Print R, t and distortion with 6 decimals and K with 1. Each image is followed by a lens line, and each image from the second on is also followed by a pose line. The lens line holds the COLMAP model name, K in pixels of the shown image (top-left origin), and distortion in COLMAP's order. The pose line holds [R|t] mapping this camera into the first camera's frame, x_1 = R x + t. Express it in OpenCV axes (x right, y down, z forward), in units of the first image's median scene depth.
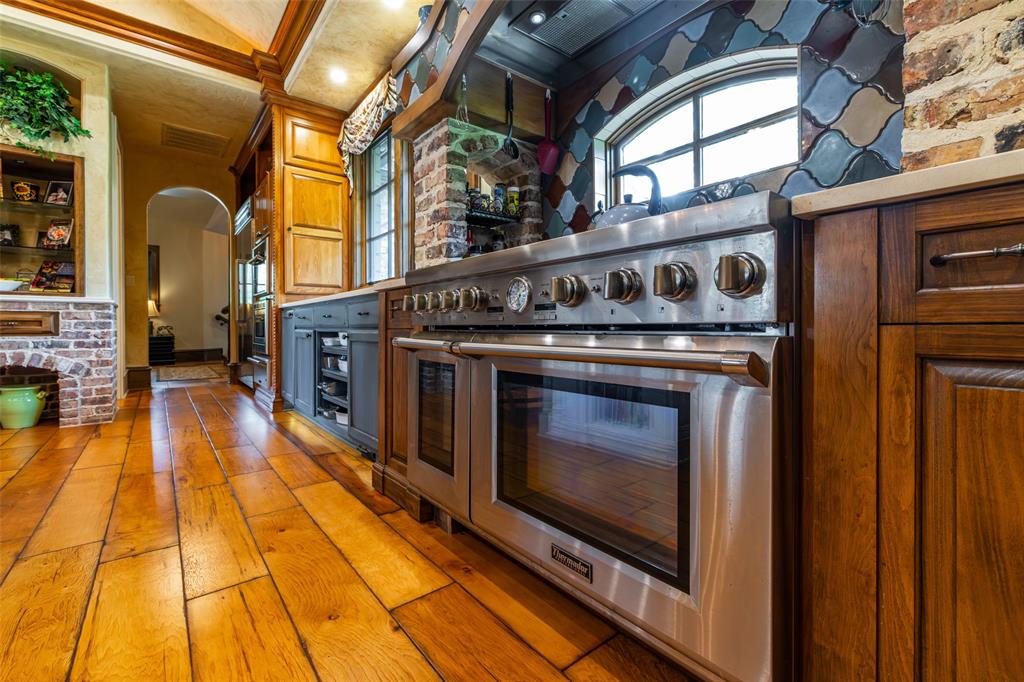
lens RADIAL K [[462.2, 0, 505.6], [0, 462.2, 336.2], [0, 0, 1]] dist [-0.000137, 0.000233]
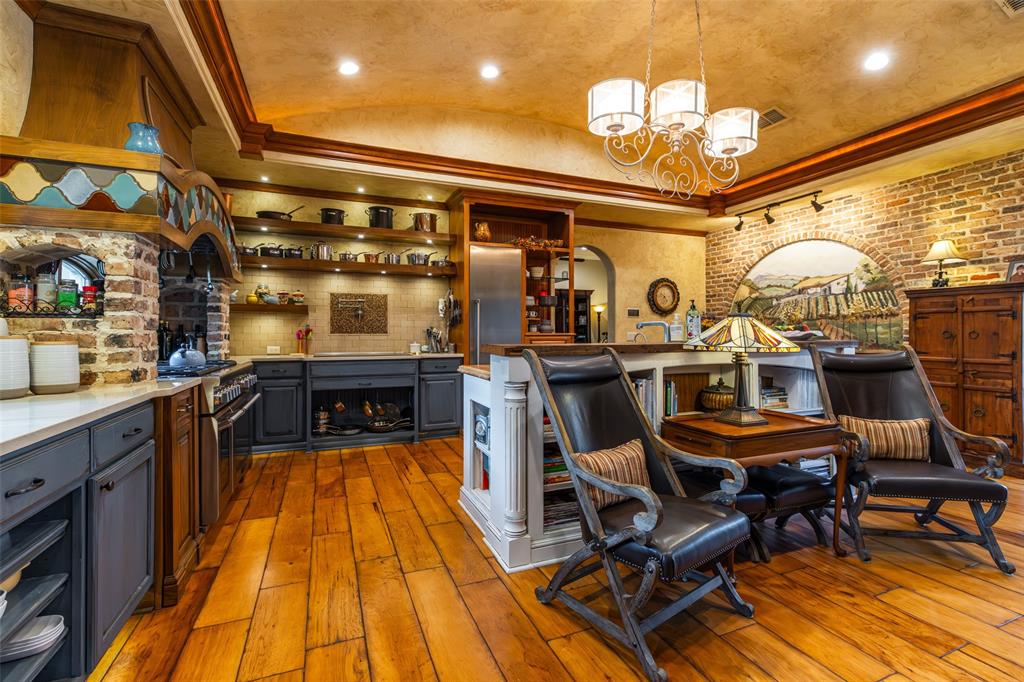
lens RADIAL K [[442.0, 0, 513.9], [0, 442.0, 331.4], [0, 0, 1]] dist [0.000276, -0.000125]
pose [[-0.970841, -0.000424, 0.239724, -0.727574], [0.000545, 0.999992, 0.003978, -0.143118], [-0.239724, 0.003993, -0.970833, 1.064472]]
